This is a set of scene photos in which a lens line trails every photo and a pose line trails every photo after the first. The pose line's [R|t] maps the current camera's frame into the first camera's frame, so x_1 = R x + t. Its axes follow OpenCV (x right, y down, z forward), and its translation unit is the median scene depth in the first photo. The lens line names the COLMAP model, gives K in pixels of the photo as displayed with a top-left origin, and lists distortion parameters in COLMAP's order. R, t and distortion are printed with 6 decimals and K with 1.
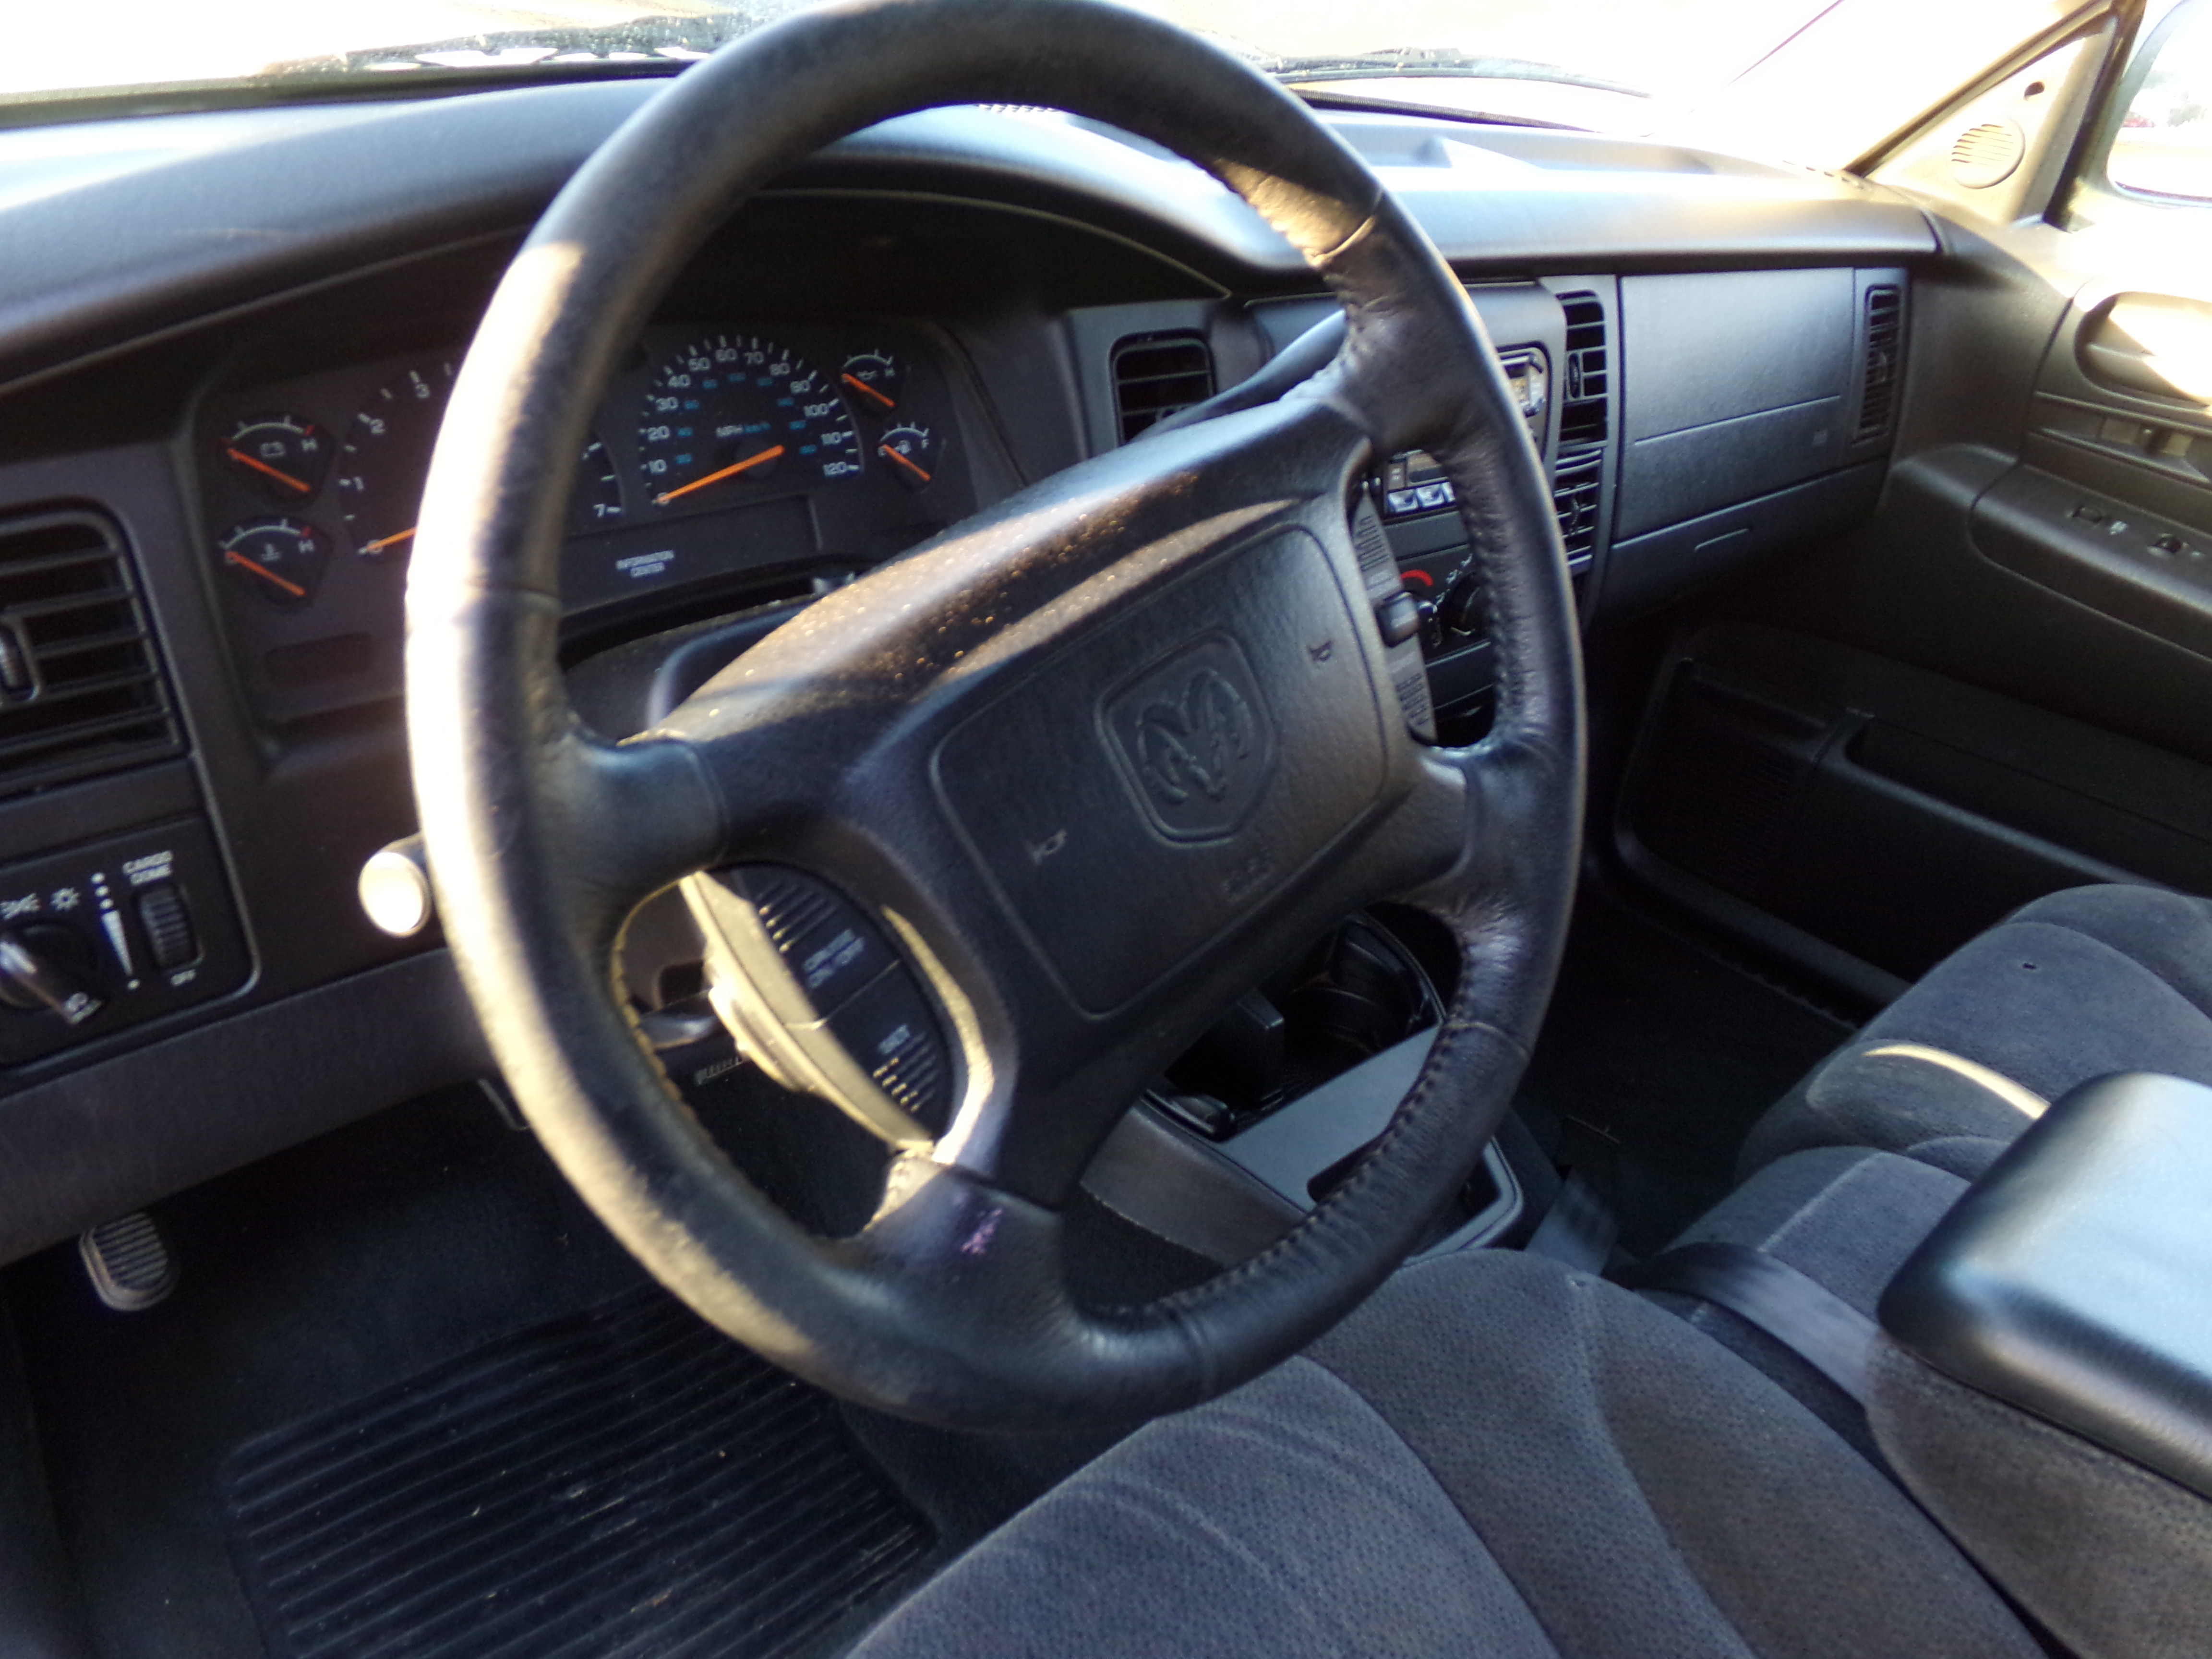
lens RADIAL K [[1511.2, 0, 1113.1], [0, 1511.2, 823.1], [0, 0, 1]] dist [0.010995, 0.008425]
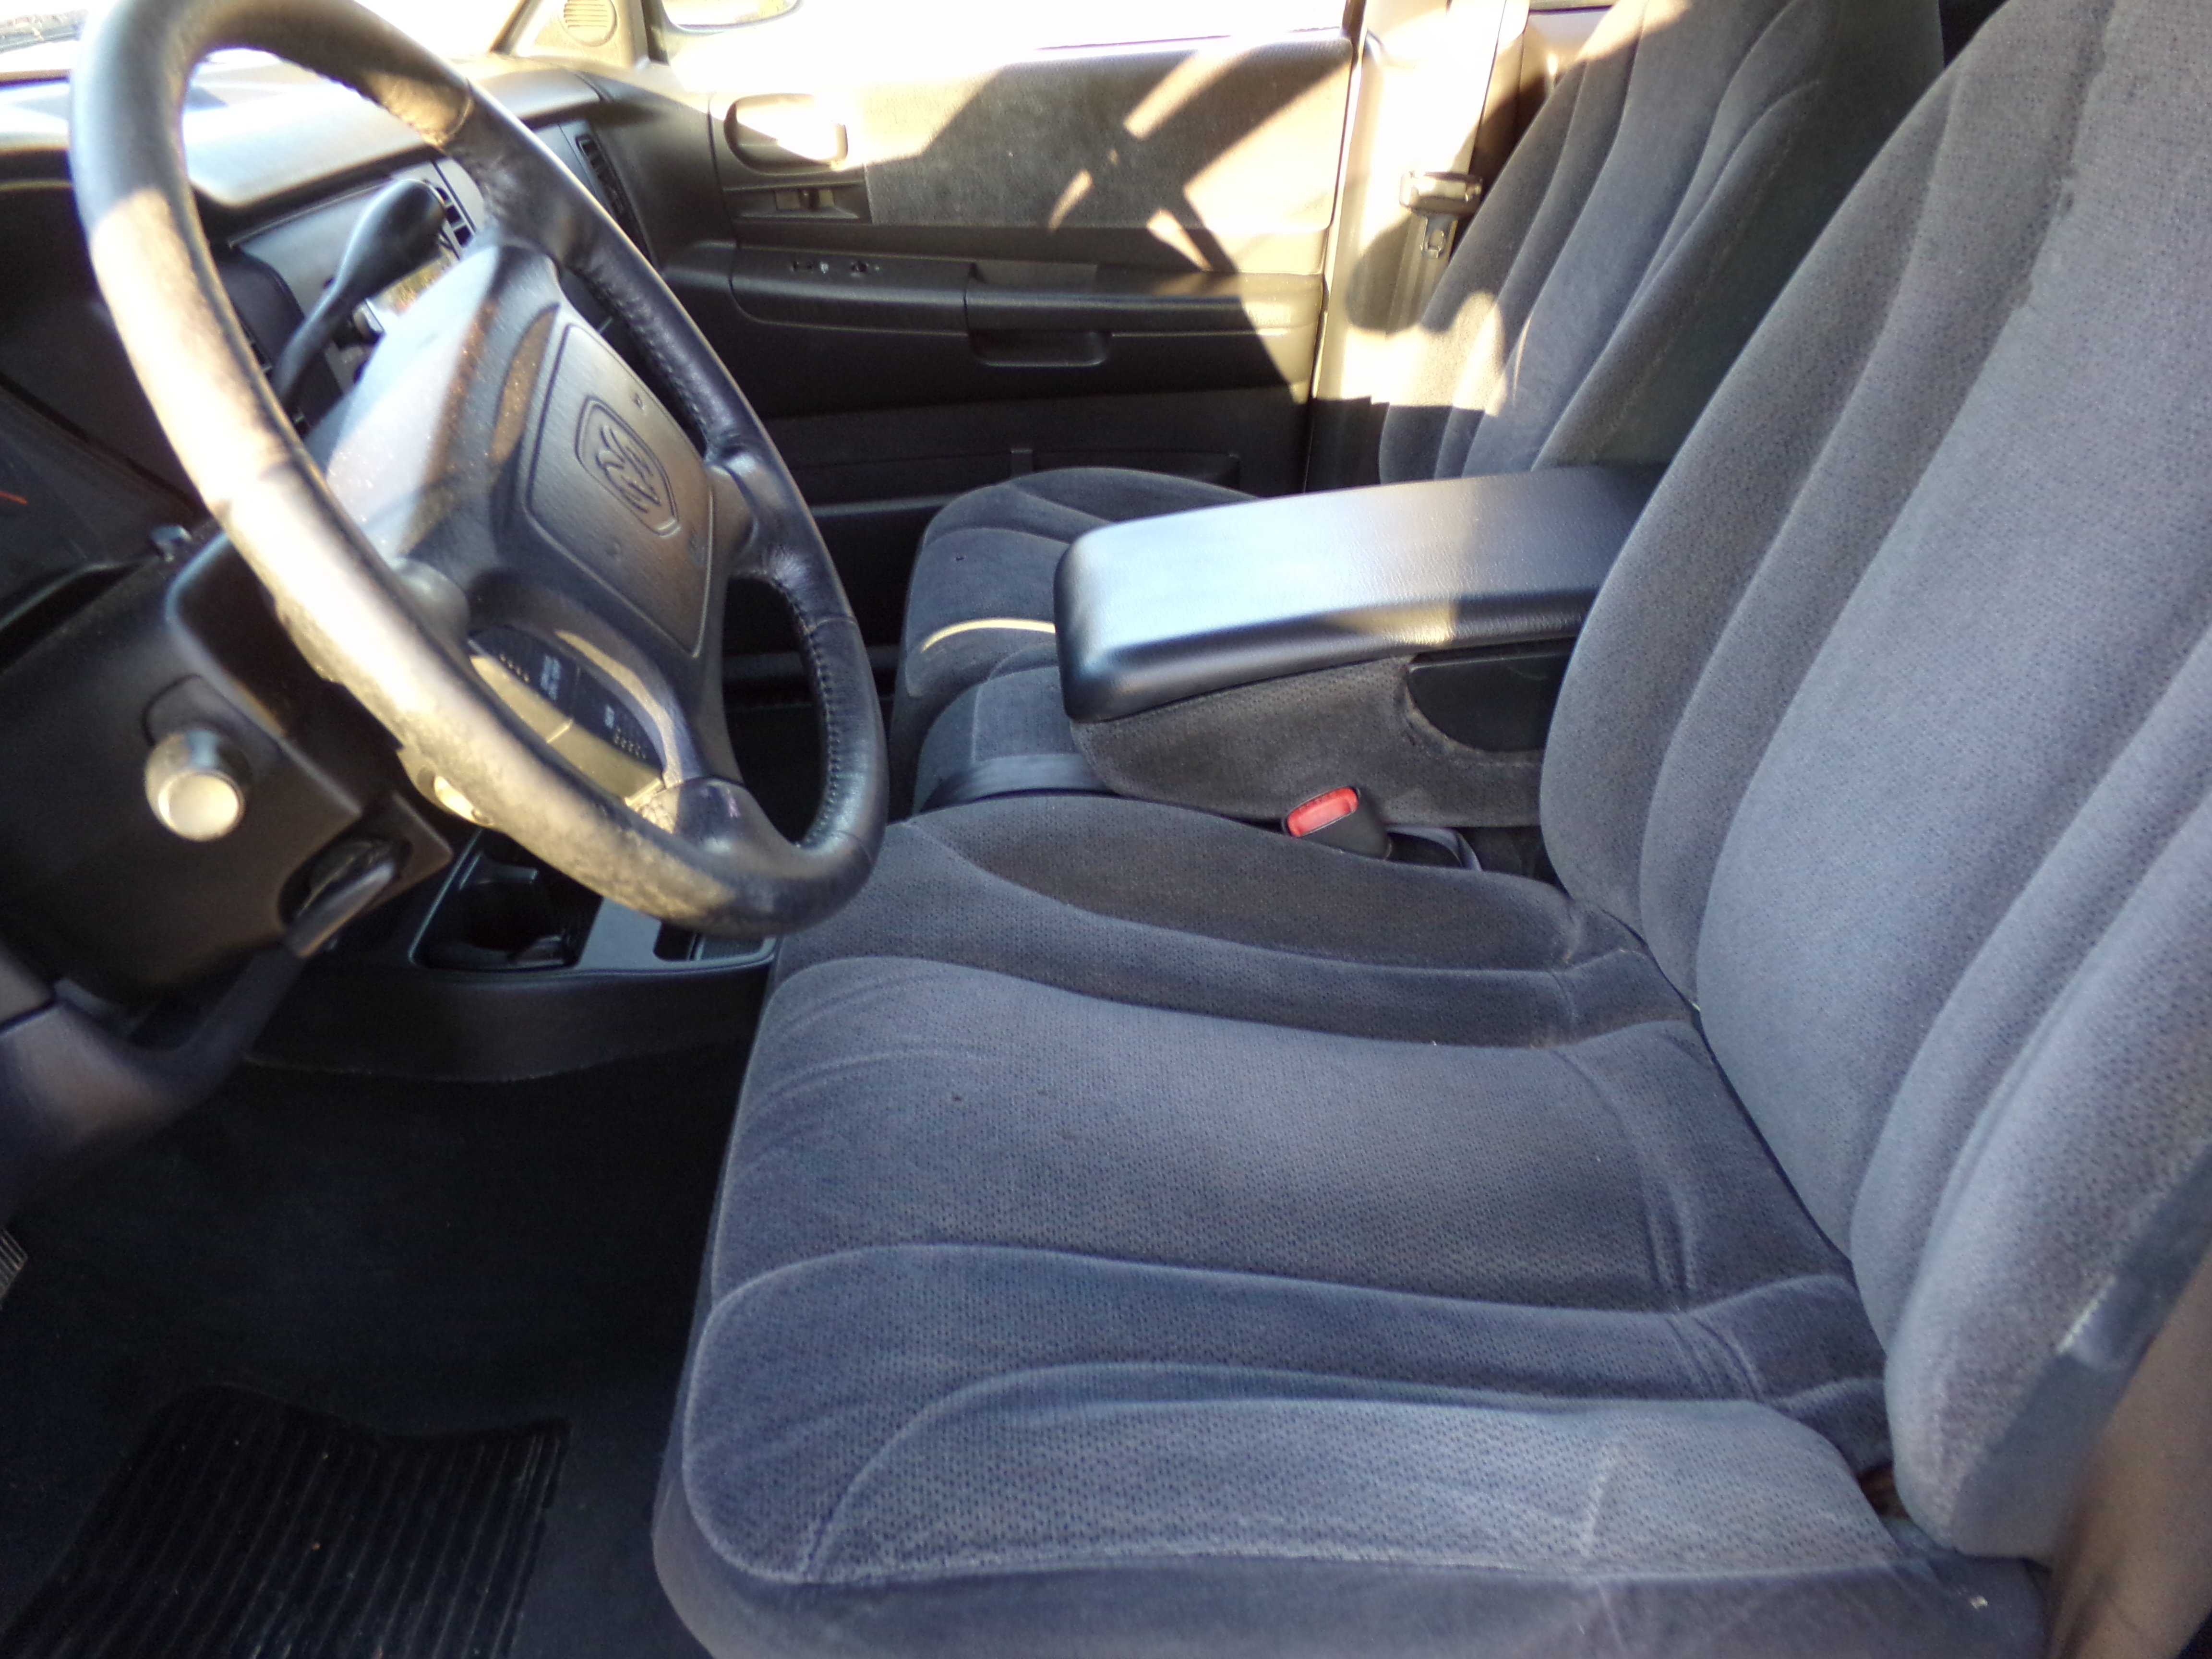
lens RADIAL K [[1511.2, 0, 1094.3], [0, 1511.2, 832.9], [0, 0, 1]] dist [0.010995, 0.008425]
pose [[0.609585, -0.509055, 0.607675, -0.320662], [0.484414, 0.846001, 0.222766, 0.058152], [-0.627494, 0.158572, 0.762303, -0.122137]]
